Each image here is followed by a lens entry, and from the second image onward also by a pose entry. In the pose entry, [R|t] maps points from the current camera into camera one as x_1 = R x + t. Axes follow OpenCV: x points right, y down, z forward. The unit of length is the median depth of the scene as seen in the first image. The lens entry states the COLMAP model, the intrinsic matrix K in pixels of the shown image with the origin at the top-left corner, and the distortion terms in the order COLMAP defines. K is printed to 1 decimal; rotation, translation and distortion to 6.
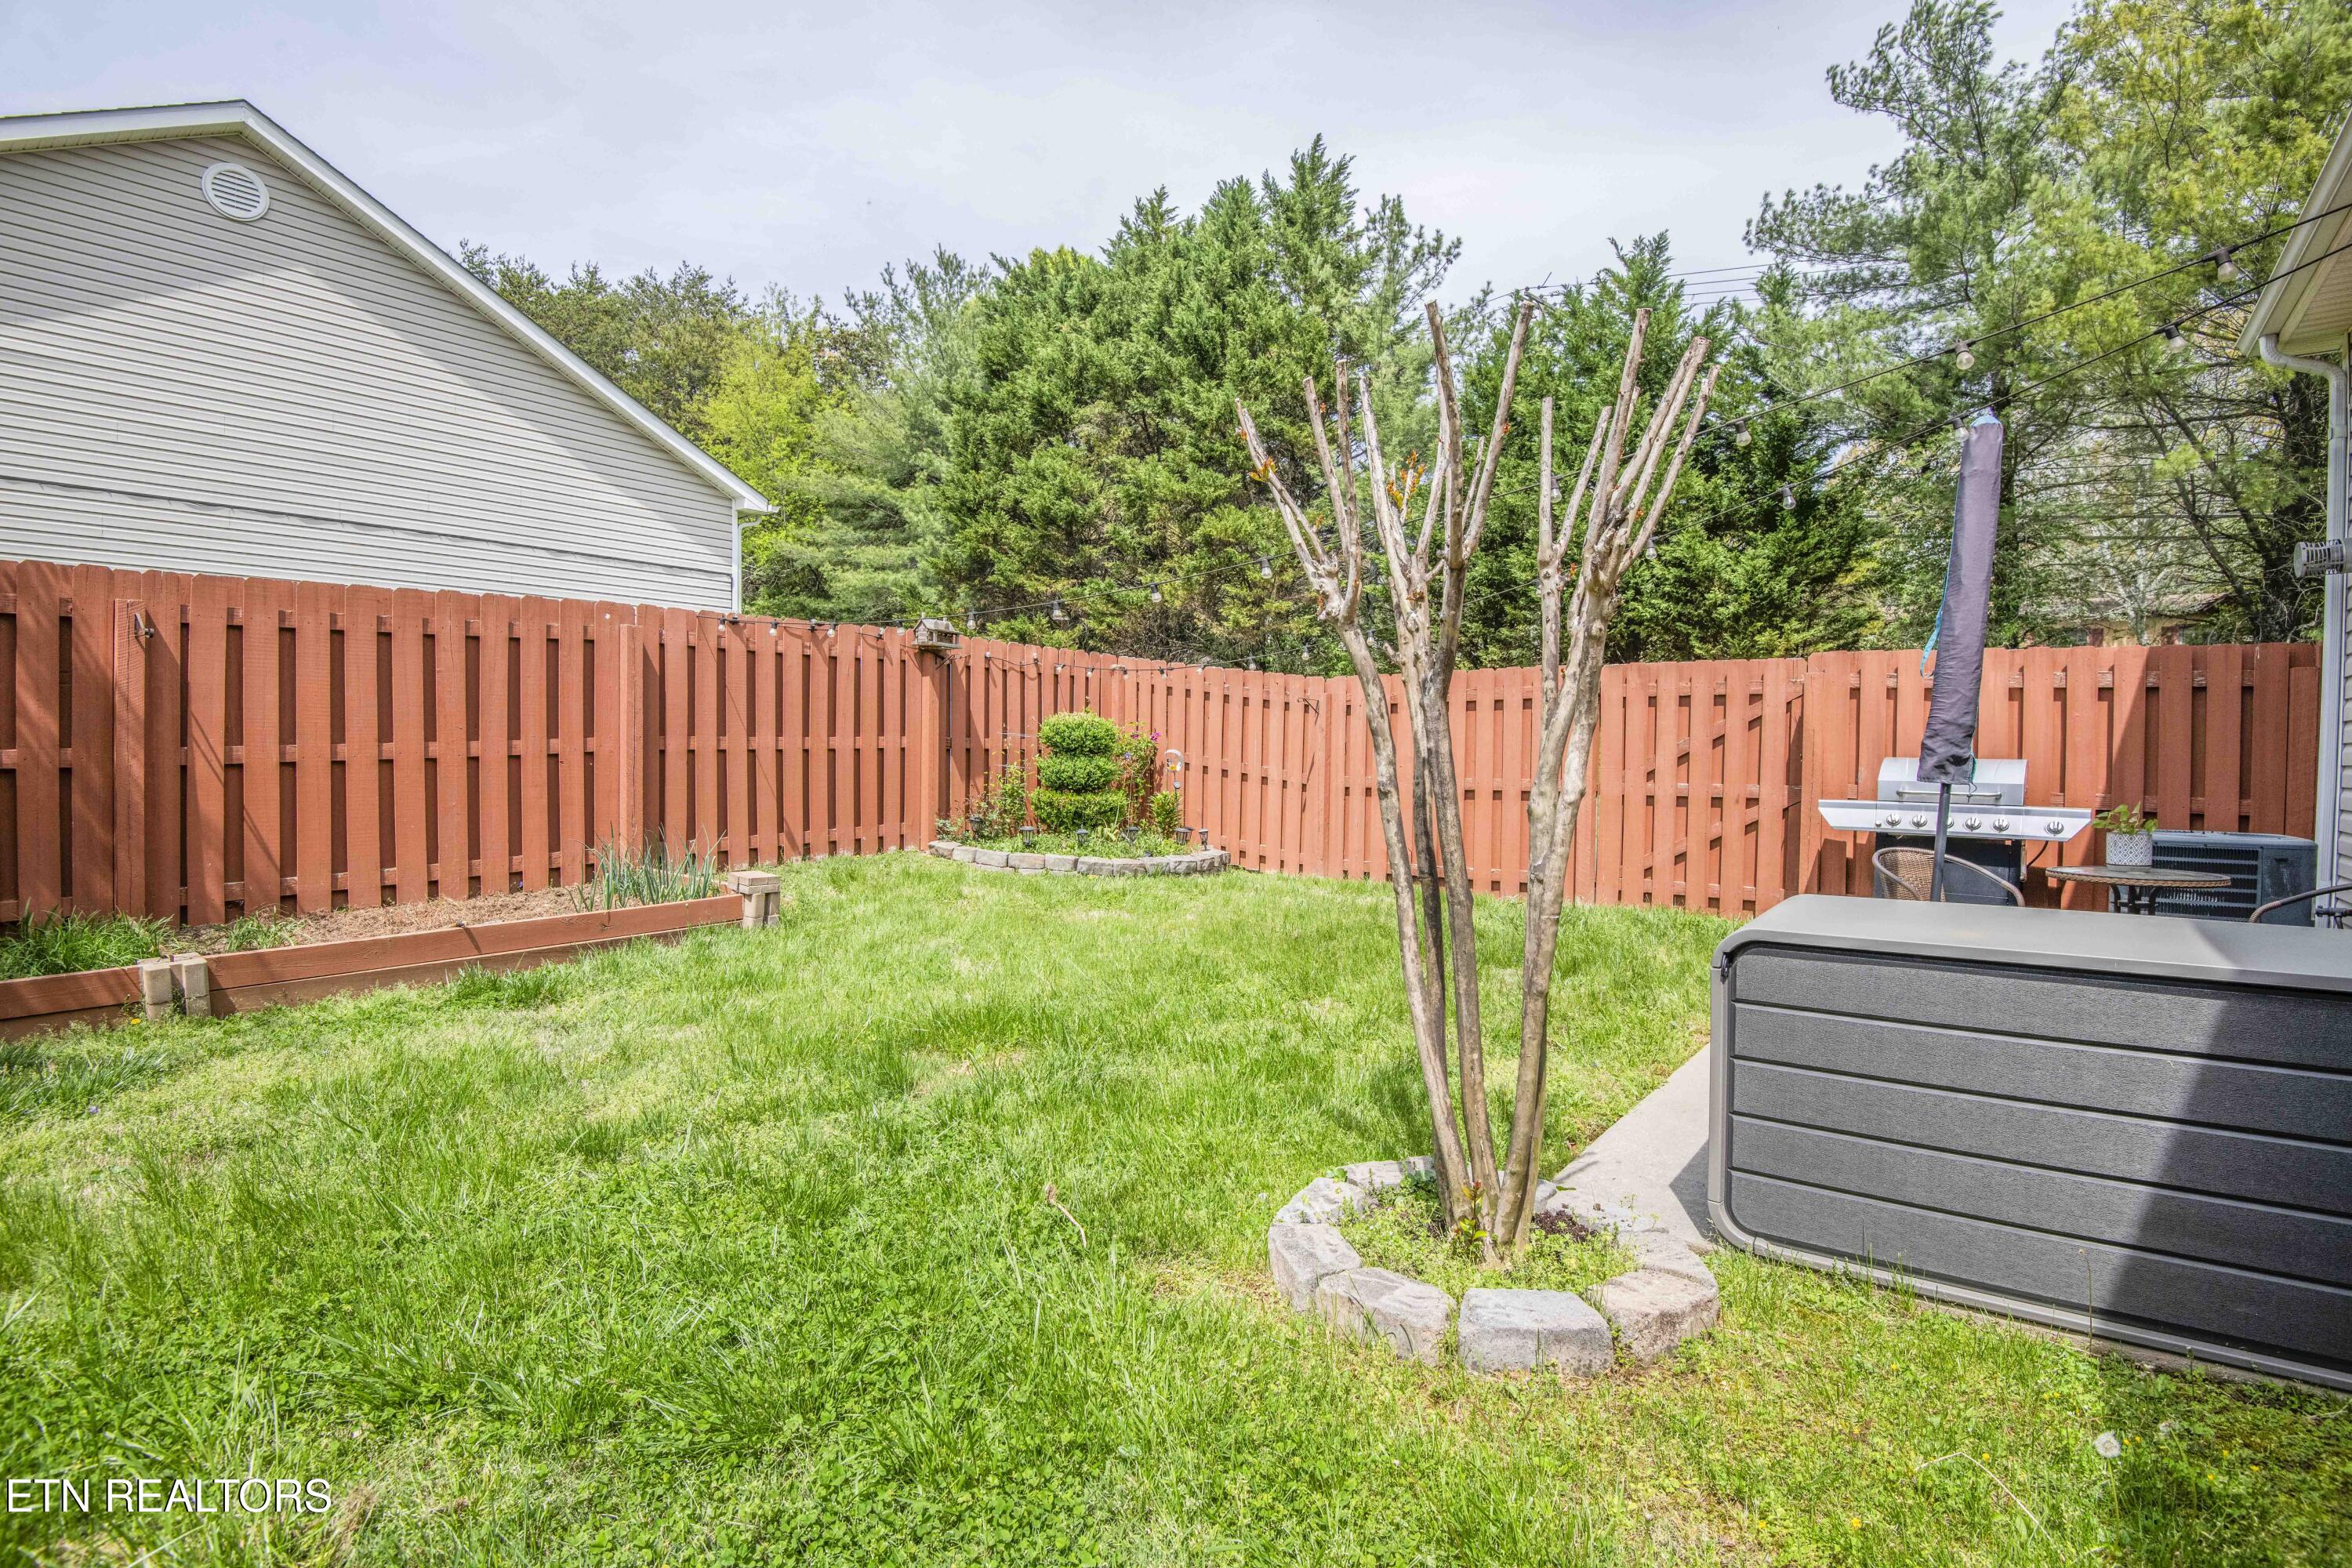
lens RADIAL K [[1074.6, 0, 1185.7], [0, 1074.6, 788.6], [0, 0, 1]] dist [-0.040933, -0.000858]
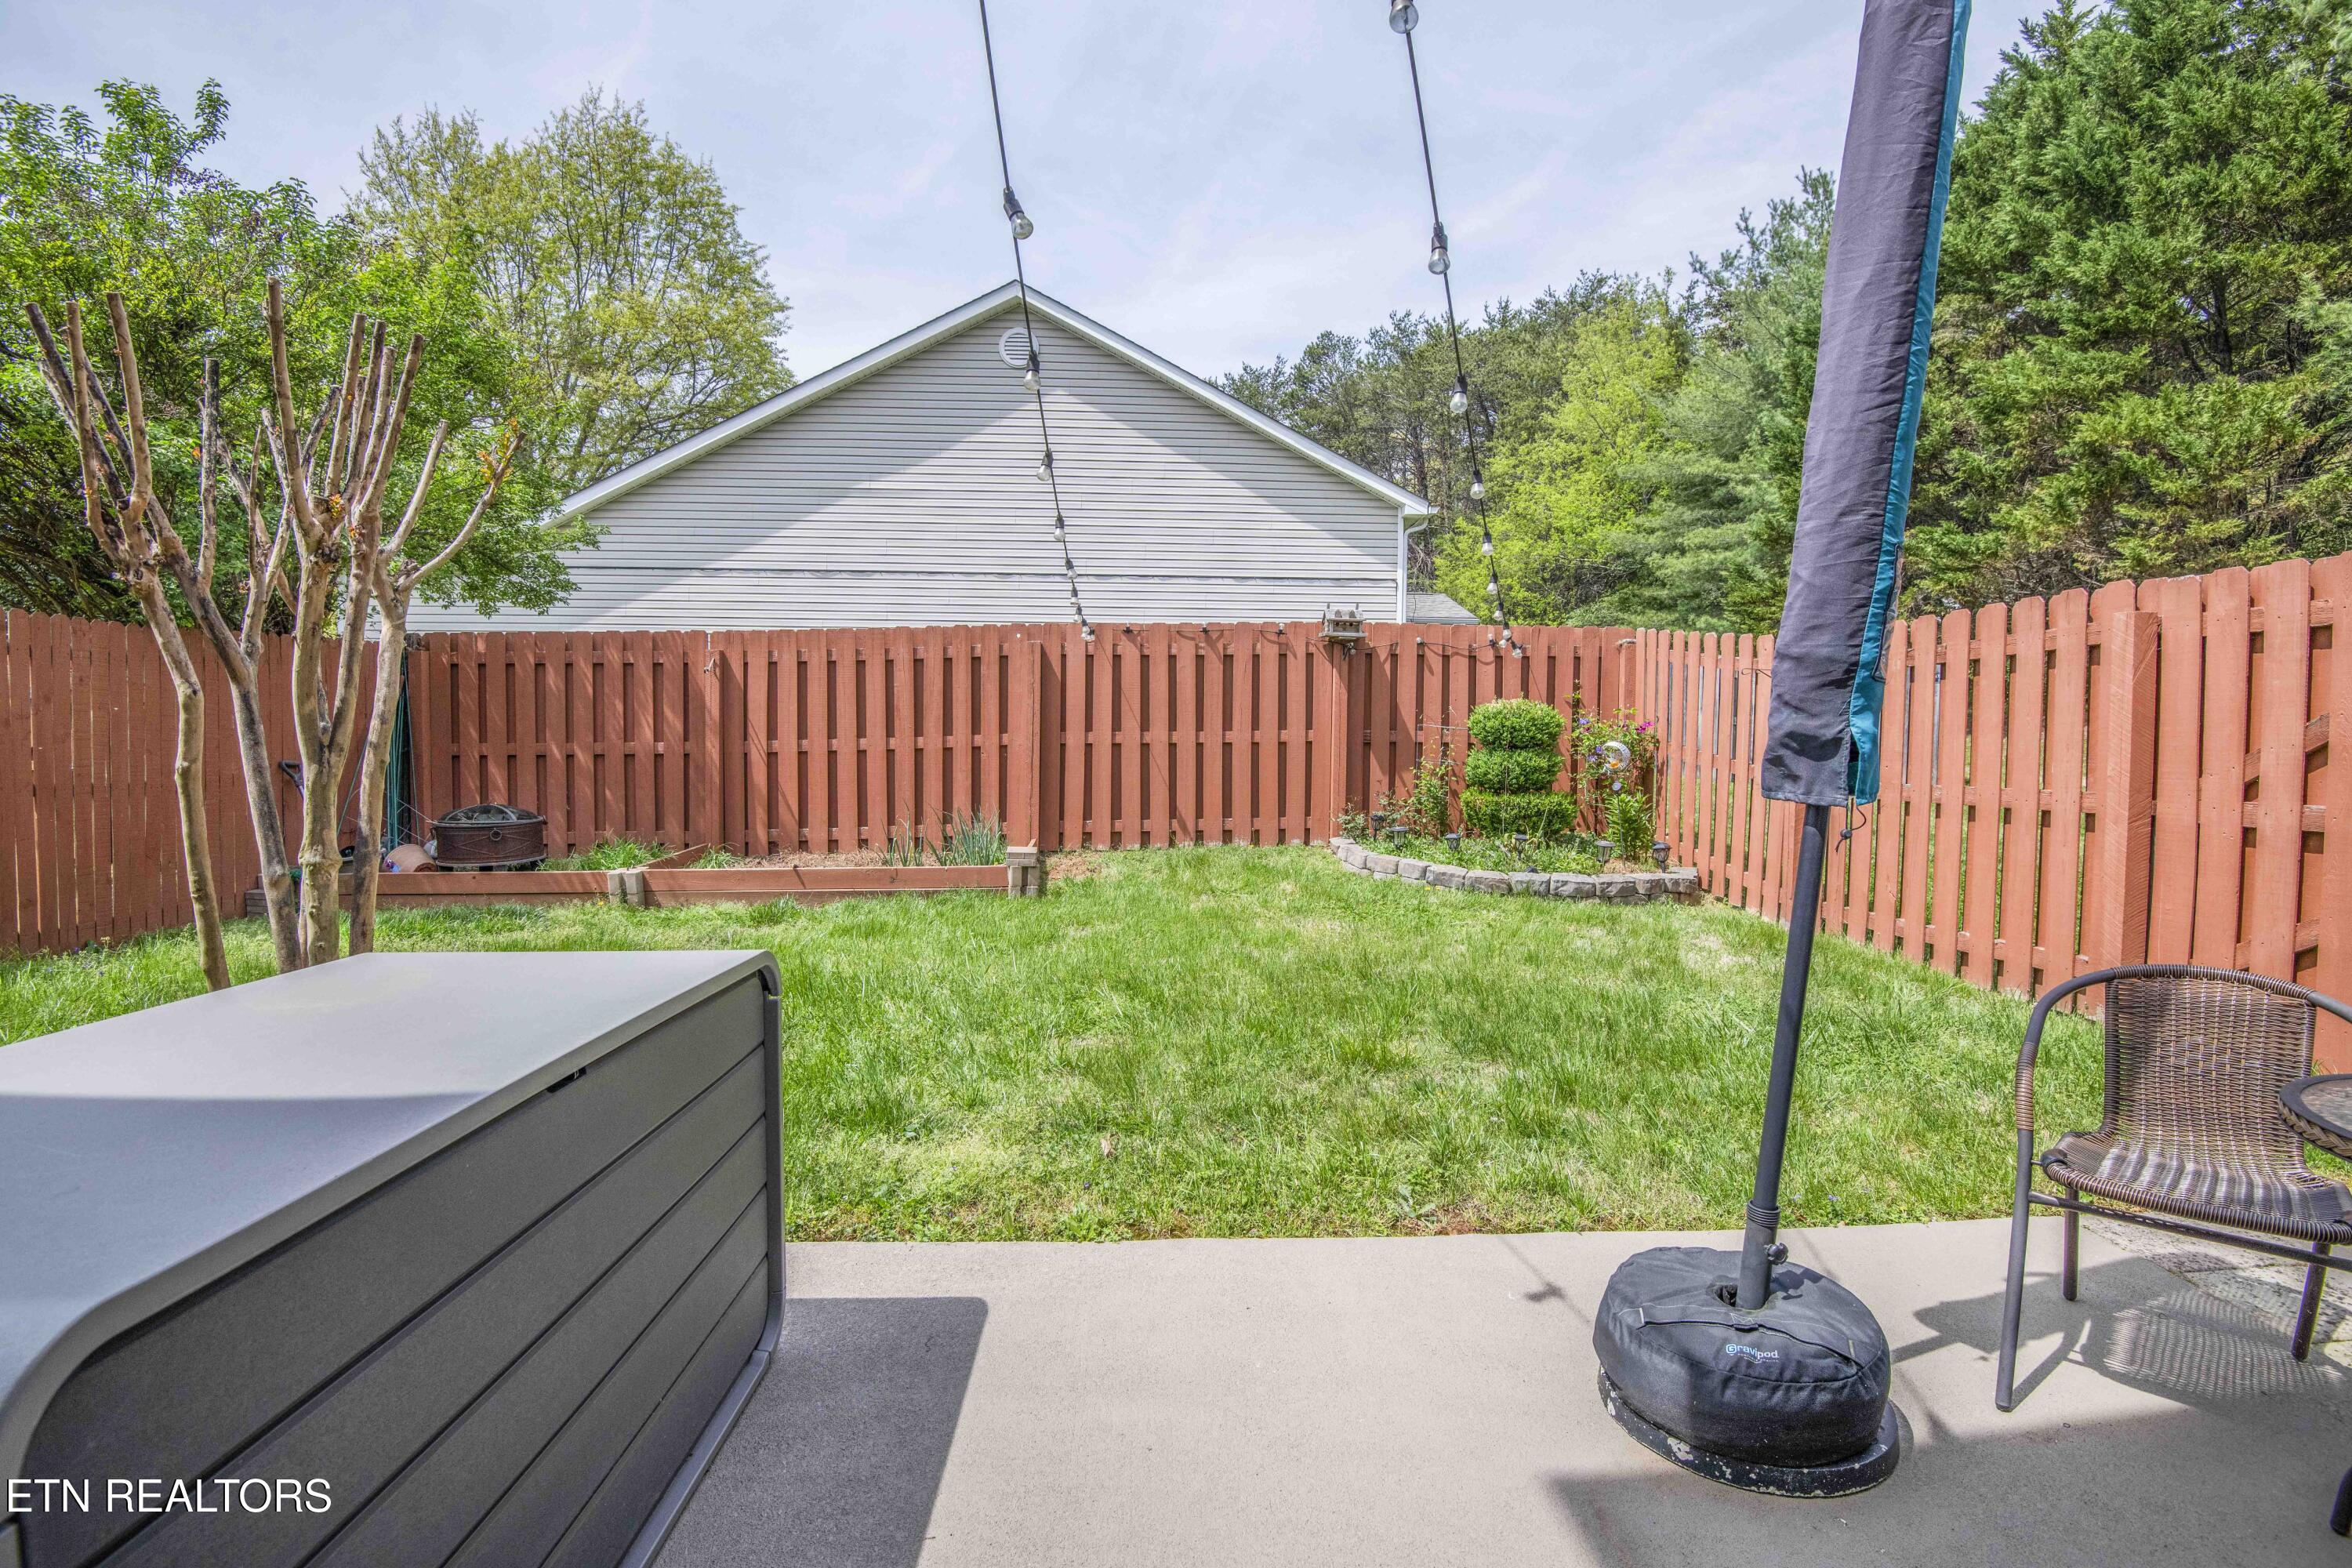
lens RADIAL K [[1066.6, 0, 1181.0], [0, 1066.6, 784.9], [0, 0, 1]] dist [-0.004046, -0.024132]
pose [[0.651318, 0.024183, -0.758420, 0.387915], [-0.026283, 0.999611, 0.009302, -0.003682], [0.758350, 0.013875, 0.651700, 0.248930]]
